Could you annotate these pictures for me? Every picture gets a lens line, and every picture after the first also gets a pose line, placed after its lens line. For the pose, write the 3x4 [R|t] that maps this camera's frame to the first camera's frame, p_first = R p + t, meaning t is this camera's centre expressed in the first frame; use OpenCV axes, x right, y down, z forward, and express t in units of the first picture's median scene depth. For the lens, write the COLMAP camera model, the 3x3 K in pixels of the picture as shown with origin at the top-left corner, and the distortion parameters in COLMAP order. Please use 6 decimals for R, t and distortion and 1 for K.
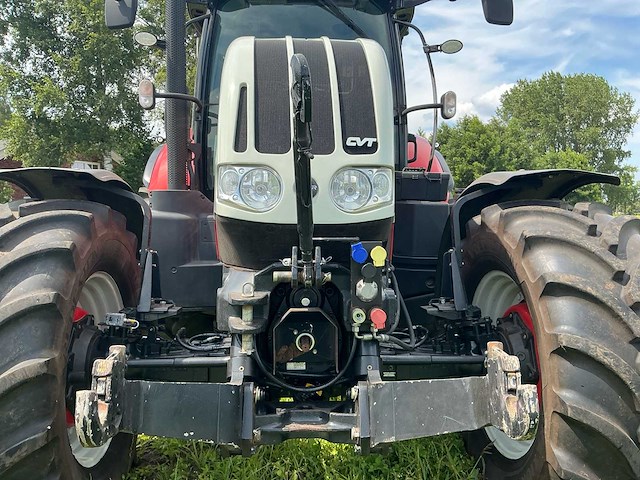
lens RADIAL K [[535.8, 0, 320.0], [0, 535.8, 240.0], [0, 0, 1]] dist [0.134692, -0.281929]
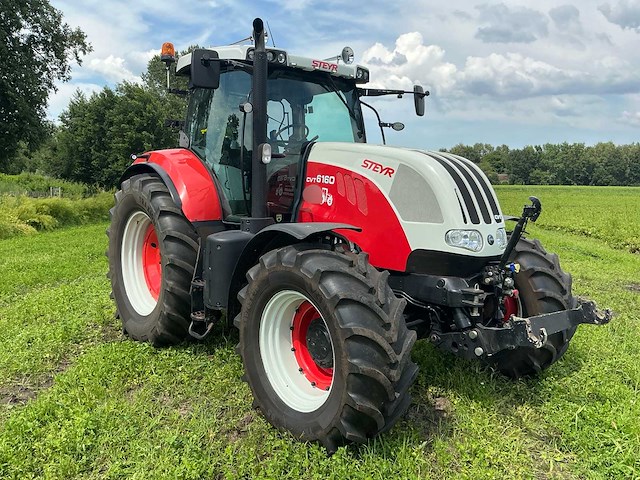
lens RADIAL K [[537.5, 0, 320.0], [0, 537.5, 240.0], [0, 0, 1]] dist [0.148798, -0.291768]
pose [[0.791732, -0.052909, 0.608572, -2.028852], [0.010494, 0.997273, 0.073049, -0.288111], [-0.610778, -0.051449, 0.790129, -0.417220]]
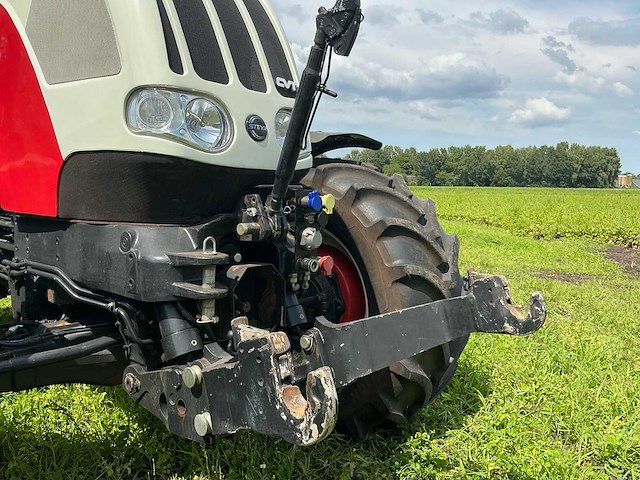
lens RADIAL K [[537.5, 0, 320.0], [0, 537.5, 240.0], [0, 0, 1]] dist [0.148798, -0.291768]
pose [[0.689117, -0.058083, 0.722319, -0.582680], [0.009733, 0.997435, 0.070919, 0.023583], [-0.724585, -0.041841, 0.687914, 0.286192]]
